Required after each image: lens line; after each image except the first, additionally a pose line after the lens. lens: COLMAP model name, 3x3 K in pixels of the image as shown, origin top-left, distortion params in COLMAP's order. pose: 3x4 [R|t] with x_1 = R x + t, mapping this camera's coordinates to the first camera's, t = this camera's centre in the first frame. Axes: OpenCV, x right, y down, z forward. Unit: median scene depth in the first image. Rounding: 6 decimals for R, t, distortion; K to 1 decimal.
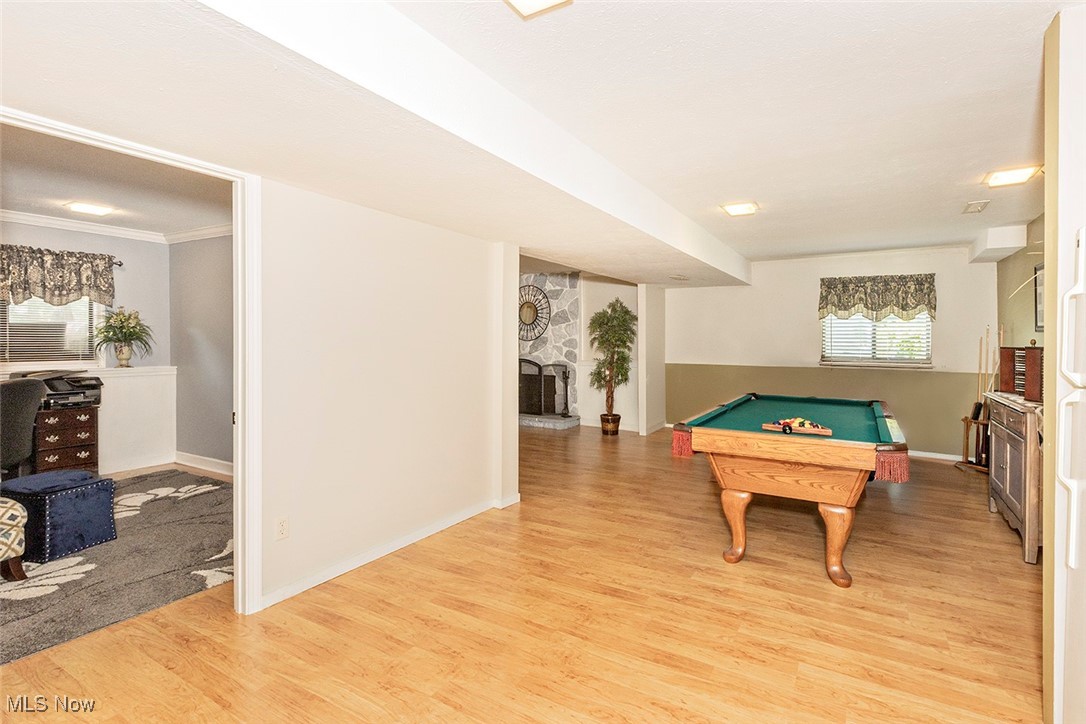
lens RADIAL K [[492.5, 0, 557.1], [0, 492.5, 351.3], [0, 0, 1]] dist [-0.007598, -0.000398]
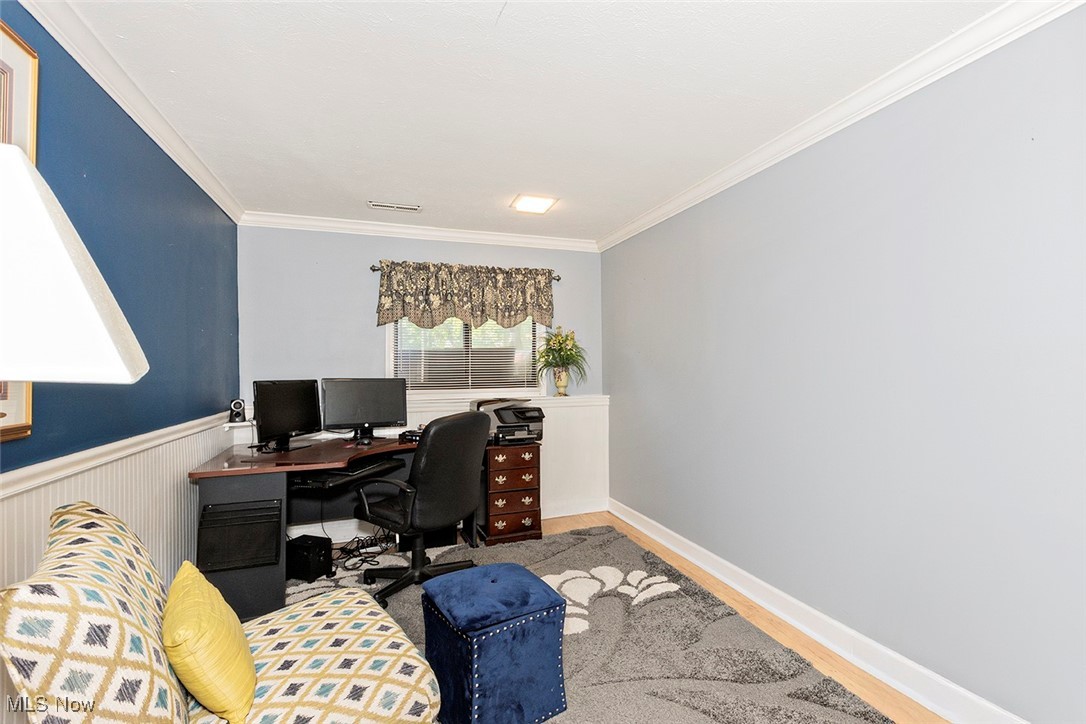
lens RADIAL K [[492.5, 0, 545.5], [0, 492.5, 366.2], [0, 0, 1]] dist [-0.007598, -0.000398]
pose [[0.738802, -0.017331, -0.673700, -0.348220], [0.001274, 0.999703, -0.024321, 0.001318], [0.673922, 0.017110, 0.738605, 0.366700]]
